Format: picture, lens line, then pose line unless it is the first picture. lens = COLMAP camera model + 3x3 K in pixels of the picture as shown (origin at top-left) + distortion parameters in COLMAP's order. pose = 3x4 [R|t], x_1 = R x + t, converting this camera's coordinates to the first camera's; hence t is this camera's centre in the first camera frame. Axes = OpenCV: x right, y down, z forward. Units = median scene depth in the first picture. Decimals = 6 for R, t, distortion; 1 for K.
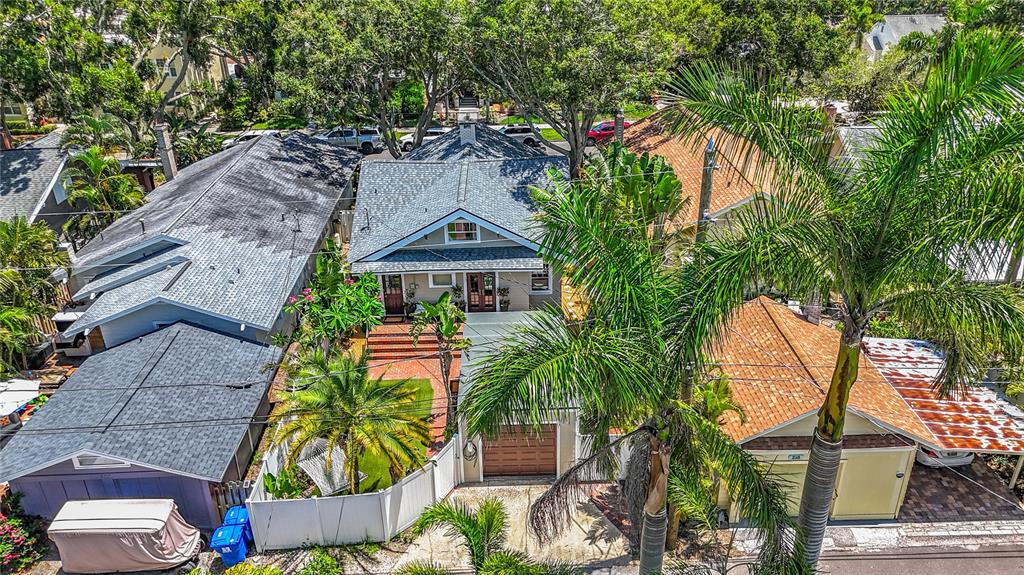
lens RADIAL K [[738.7, 0, 513.6], [0, 738.7, 284.7], [0, 0, 1]] dist [0.001755, 0.001185]
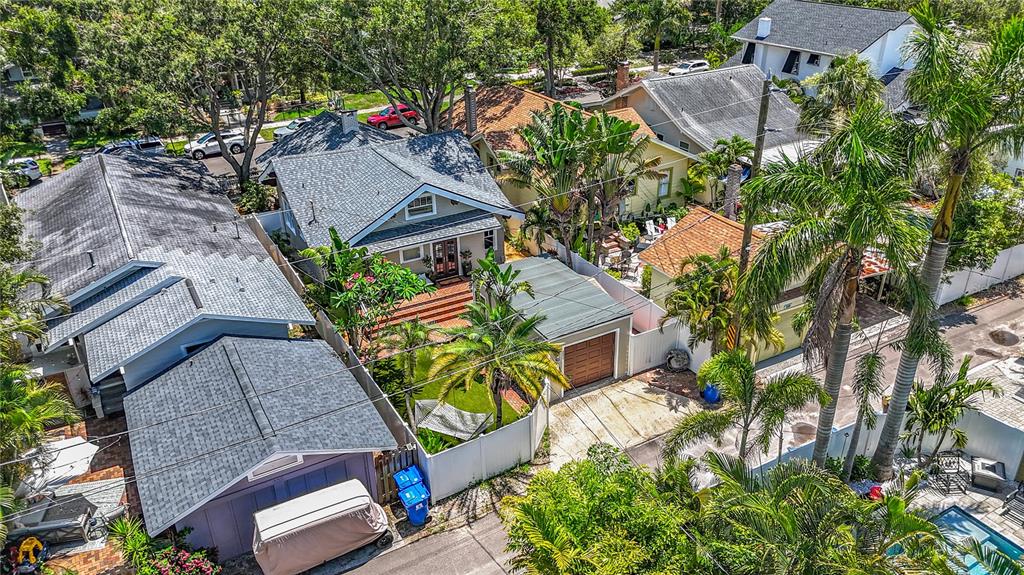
lens RADIAL K [[738.7, 0, 513.6], [0, 738.7, 290.9], [0, 0, 1]] dist [0.001755, 0.001185]
pose [[0.886964, -0.213489, 0.409532, -0.421012], [0.205588, 0.976556, 0.063816, 0.007832], [-0.413555, 0.027593, 0.910061, -0.029185]]
